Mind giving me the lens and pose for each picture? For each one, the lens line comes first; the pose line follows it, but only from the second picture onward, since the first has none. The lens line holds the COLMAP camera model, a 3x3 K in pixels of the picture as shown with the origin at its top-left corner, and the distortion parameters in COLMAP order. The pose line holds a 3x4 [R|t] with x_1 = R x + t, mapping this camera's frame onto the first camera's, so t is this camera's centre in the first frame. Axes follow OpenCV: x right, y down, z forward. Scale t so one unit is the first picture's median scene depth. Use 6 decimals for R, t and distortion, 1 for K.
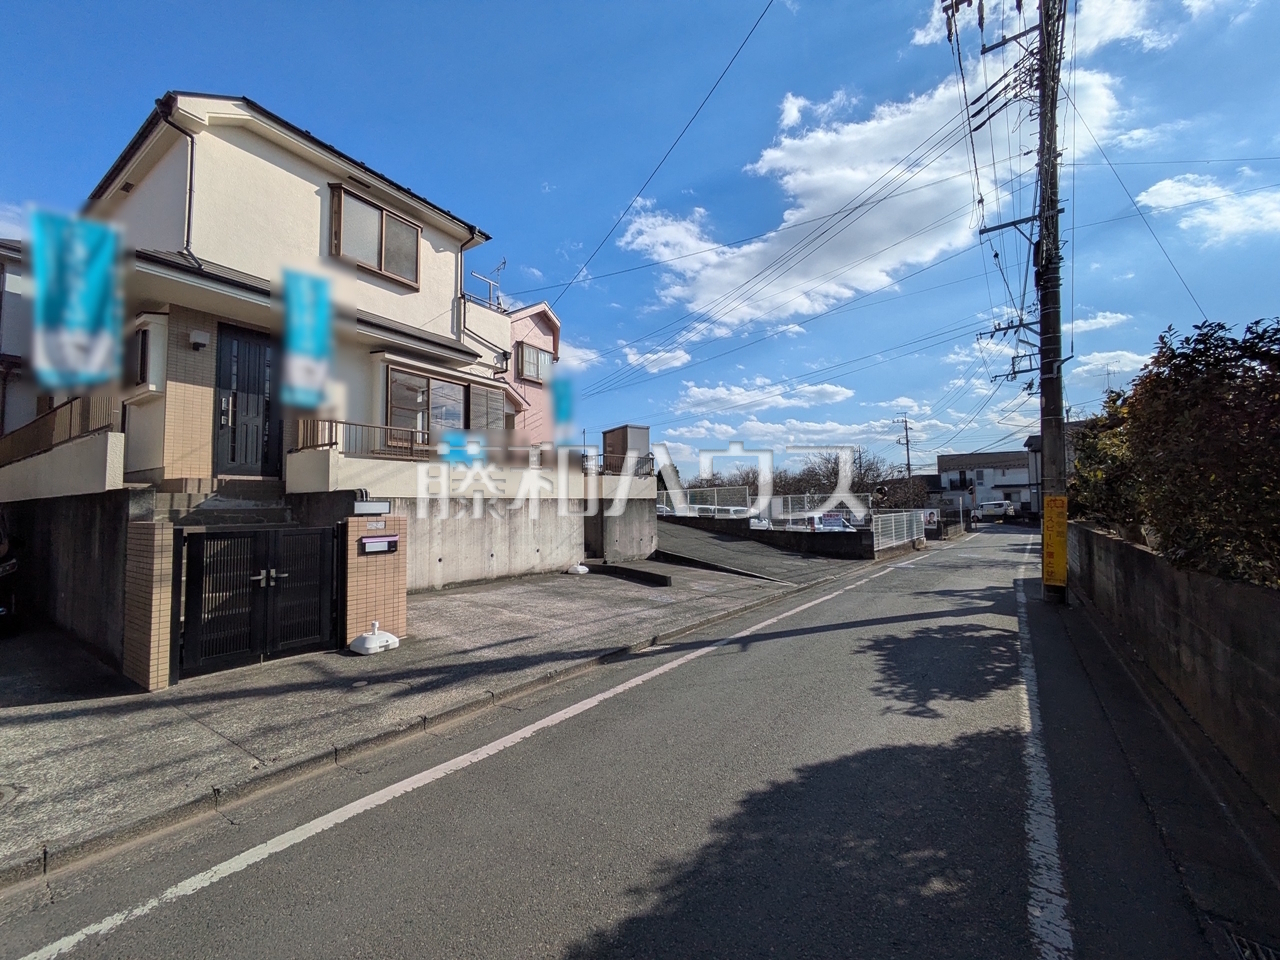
lens RADIAL K [[503.4, 0, 641.2], [0, 503.4, 479.2], [0, 0, 1]] dist [0.001025, 0.000831]
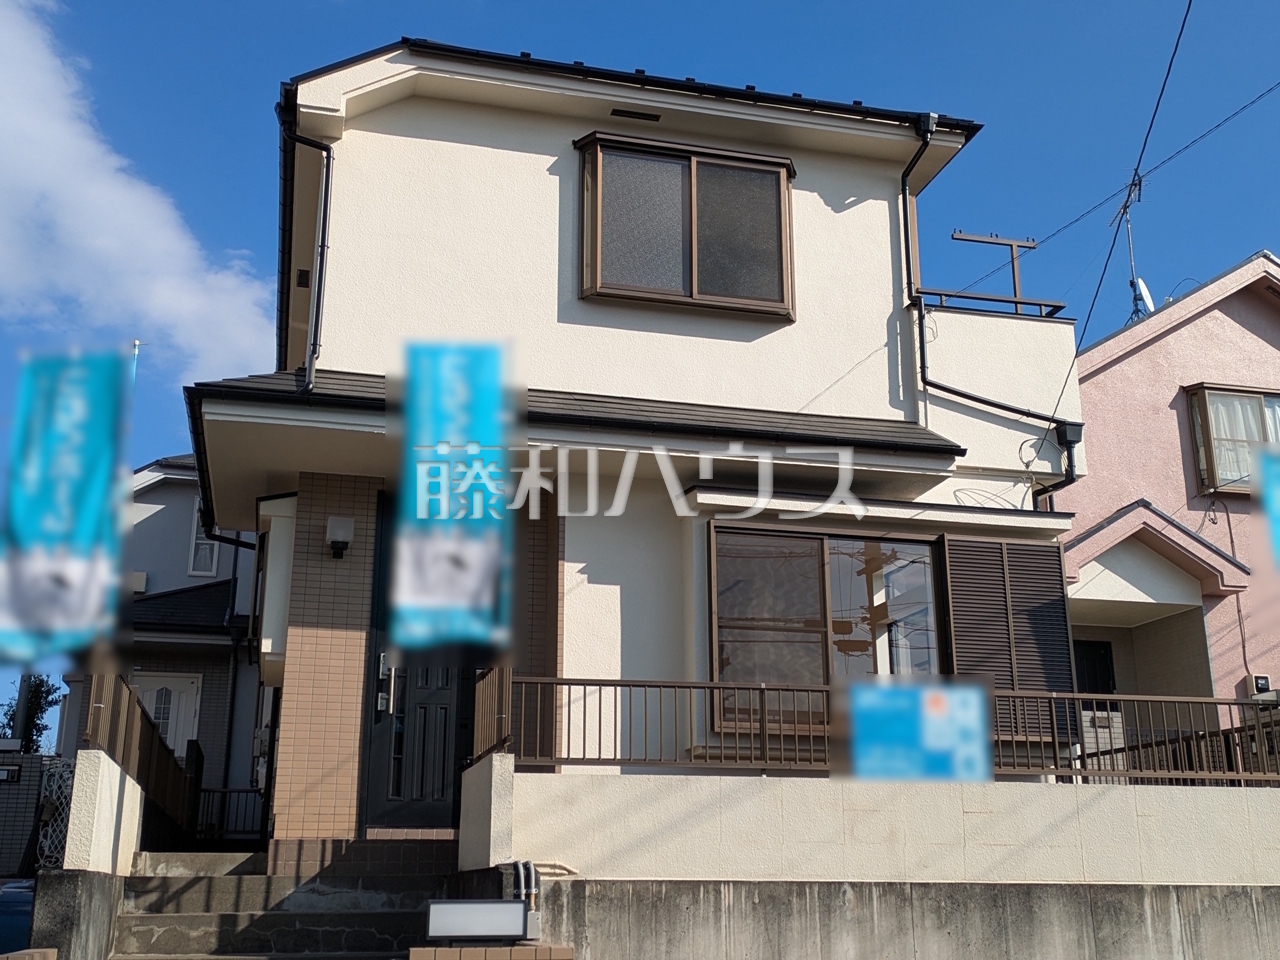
lens RADIAL K [[1385.4, 0, 629.5], [0, 1385.4, 479.4], [0, 0, 1]] dist [0.048791, 0.000000]
pose [[0.731191, -0.185920, -0.656349, 0.166298], [0.027378, 0.969367, -0.244087, -0.000985], [0.681624, 0.160505, 0.713882, 0.217150]]
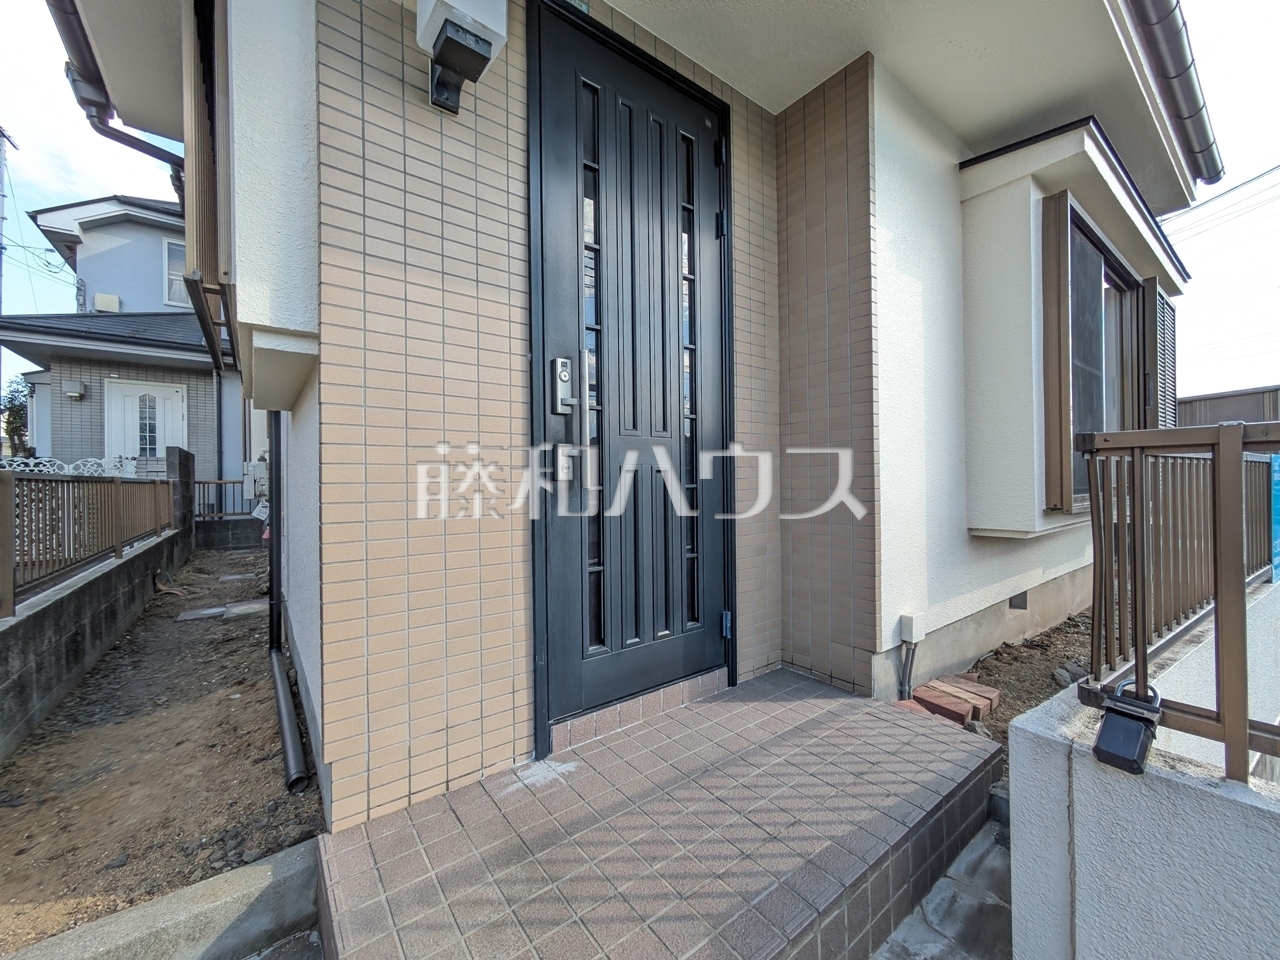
lens RADIAL K [[503.4, 0, 639.5], [0, 503.4, 482.6], [0, 0, 1]] dist [0.001025, 0.000831]
pose [[0.940110, 0.003577, -0.340851, -0.668976], [0.016738, 0.998254, 0.056639, -0.110456], [0.340459, -0.058952, 0.938409, 0.747656]]
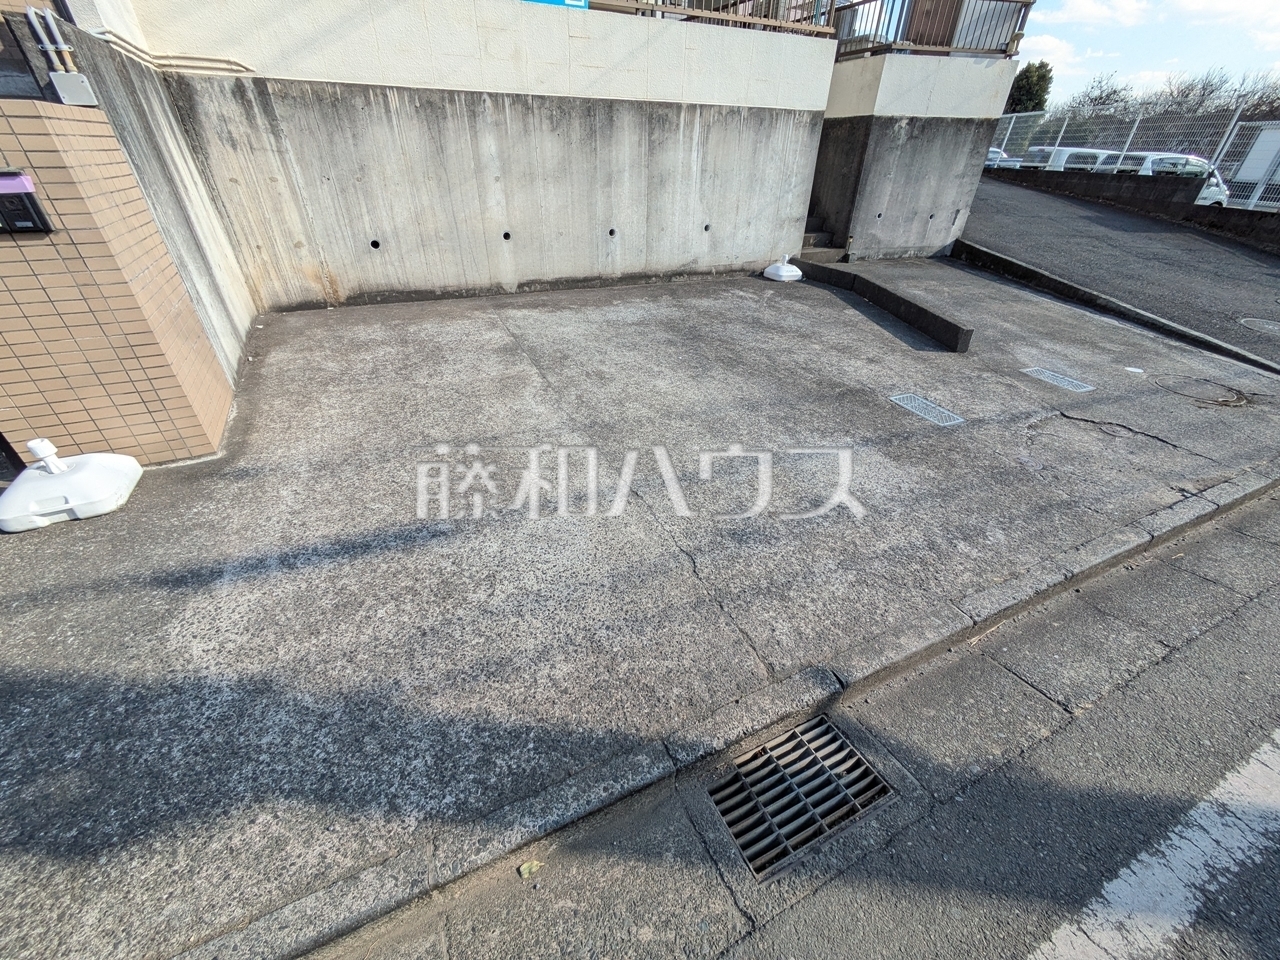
lens RADIAL K [[503.4, 0, 641.7], [0, 503.4, 477.3], [0, 0, 1]] dist [0.001025, 0.000831]
pose [[0.884876, 0.275544, -0.375594, 0.007010], [-0.001296, 0.807747, 0.589527, 0.055018], [0.465825, -0.521172, 0.715113, 0.596932]]
